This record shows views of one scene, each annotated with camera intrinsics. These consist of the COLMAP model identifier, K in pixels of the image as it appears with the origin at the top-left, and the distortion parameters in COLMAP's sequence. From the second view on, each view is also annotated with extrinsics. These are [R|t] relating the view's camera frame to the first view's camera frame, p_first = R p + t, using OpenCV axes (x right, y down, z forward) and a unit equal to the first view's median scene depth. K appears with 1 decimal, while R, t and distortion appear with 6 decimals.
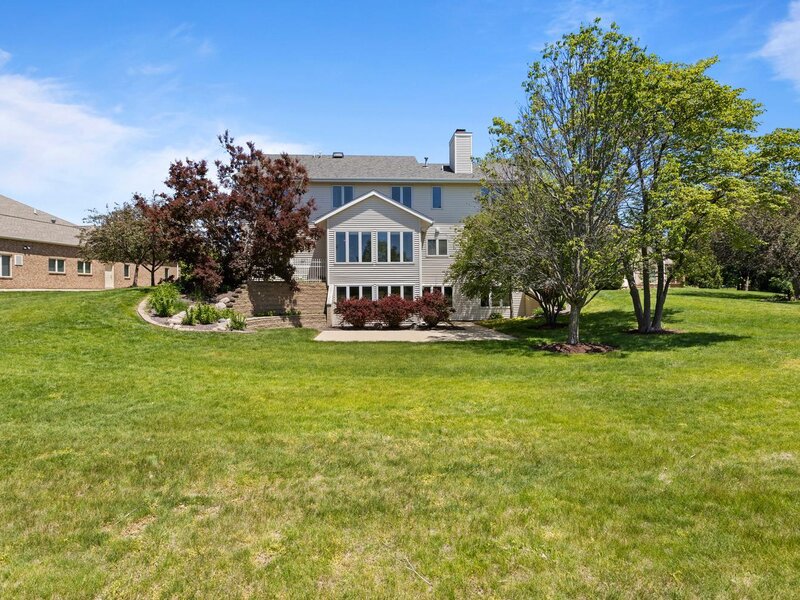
lens RADIAL K [[428.0, 0, 400.0], [0, 428.0, 300.0], [0, 0, 1]] dist [0.000182, 0.000000]
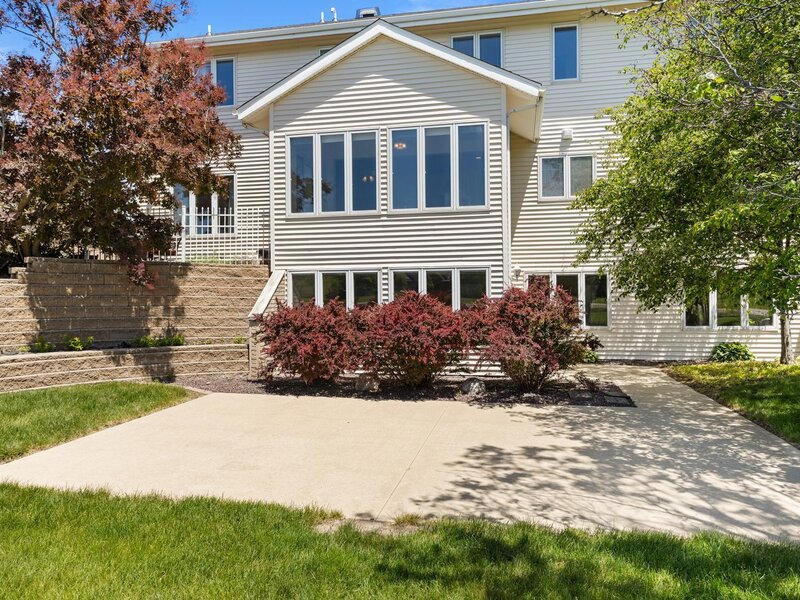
lens RADIAL K [[592.2, 0, 400.0], [0, 592.2, 300.0], [0, 0, 1]] dist [-0.000744, -0.000164]
pose [[0.966383, 0.000818, -0.257104, 0.090781], [-0.003186, 0.999956, -0.008794, -0.002550], [0.257086, 0.009317, 0.966344, 0.490912]]
